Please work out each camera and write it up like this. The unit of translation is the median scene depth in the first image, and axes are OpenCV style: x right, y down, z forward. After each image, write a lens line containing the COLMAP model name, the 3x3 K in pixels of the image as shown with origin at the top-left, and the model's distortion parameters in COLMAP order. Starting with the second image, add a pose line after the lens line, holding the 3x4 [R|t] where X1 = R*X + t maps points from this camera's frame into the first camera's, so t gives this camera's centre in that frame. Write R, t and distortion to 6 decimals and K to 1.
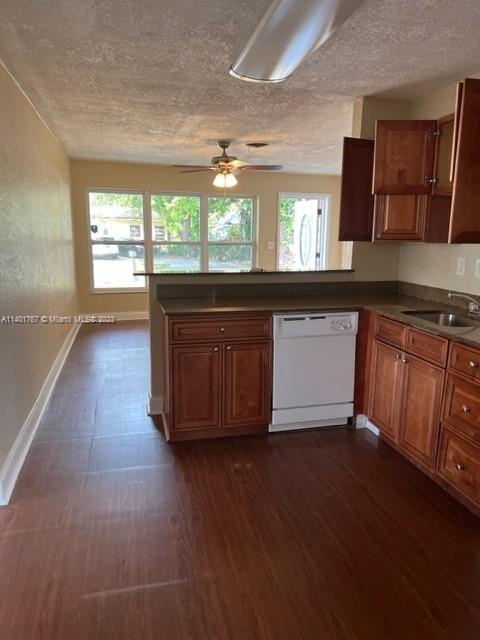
lens RADIAL K [[484.5, 0, 241.0], [0, 484.5, 321.5], [0, 0, 1]] dist [0.052086, -0.033308]
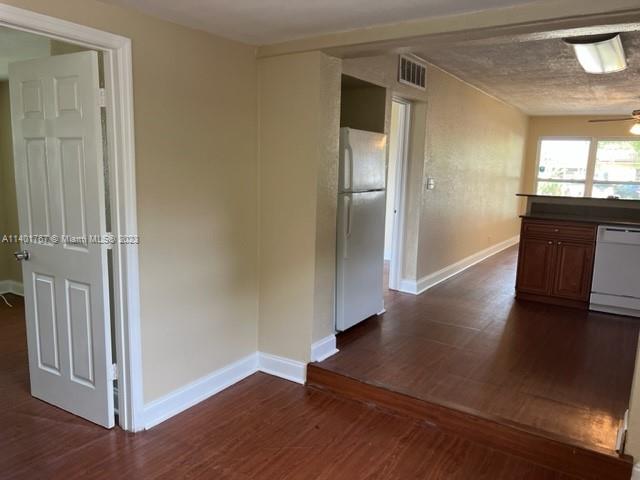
lens RADIAL K [[484.5, 0, 319.7], [0, 484.5, 241.2], [0, 0, 1]] dist [0.052086, -0.033308]
pose [[0.677413, 0.121935, -0.725426, 0.552307], [-0.156972, 0.987413, 0.019389, 0.130654], [0.718659, 0.100737, 0.688027, -0.584702]]
